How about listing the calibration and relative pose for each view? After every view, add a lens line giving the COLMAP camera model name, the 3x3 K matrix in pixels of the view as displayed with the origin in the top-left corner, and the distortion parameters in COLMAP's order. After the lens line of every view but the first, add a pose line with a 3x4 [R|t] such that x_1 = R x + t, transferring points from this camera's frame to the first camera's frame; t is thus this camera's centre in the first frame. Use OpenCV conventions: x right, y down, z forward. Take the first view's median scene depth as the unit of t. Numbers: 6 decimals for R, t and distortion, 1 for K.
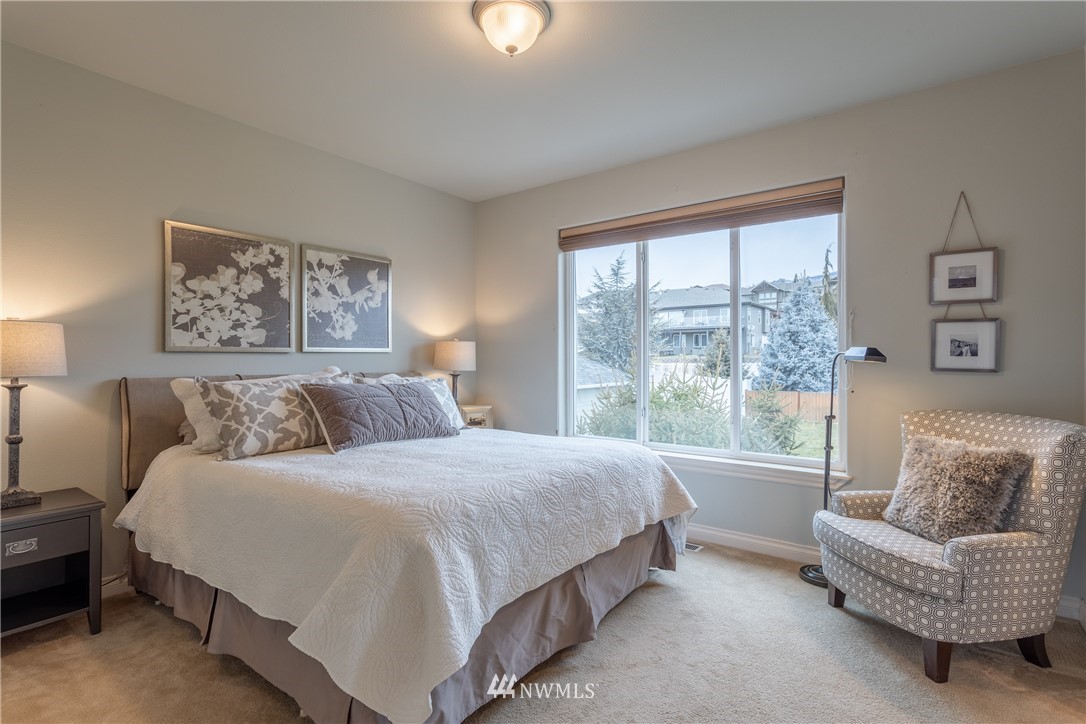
lens RADIAL K [[518.1, 0, 537.3], [0, 518.1, 359.4], [0, 0, 1]] dist [0.000240, -0.001208]
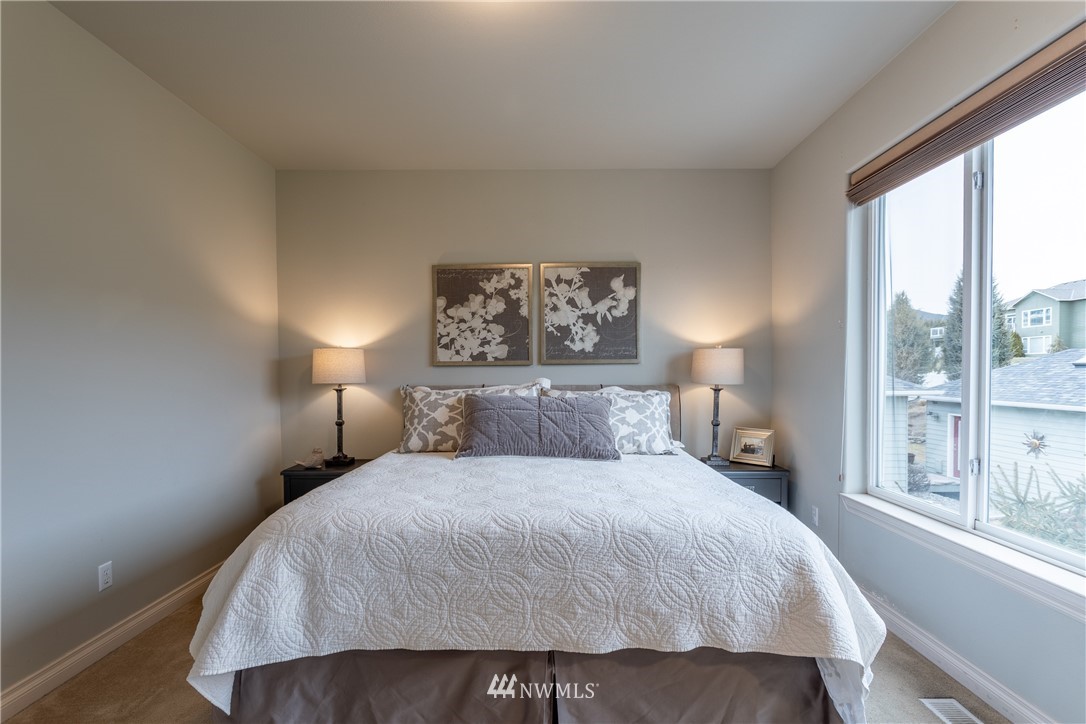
lens RADIAL K [[518.1, 0, 554.0], [0, 518.1, 382.6], [0, 0, 1]] dist [0.000240, -0.001208]
pose [[0.612363, 0.014675, -0.790440, 0.468325], [0.005052, 0.999735, 0.022475, -0.000365], [0.790560, -0.017757, 0.612127, 0.407808]]
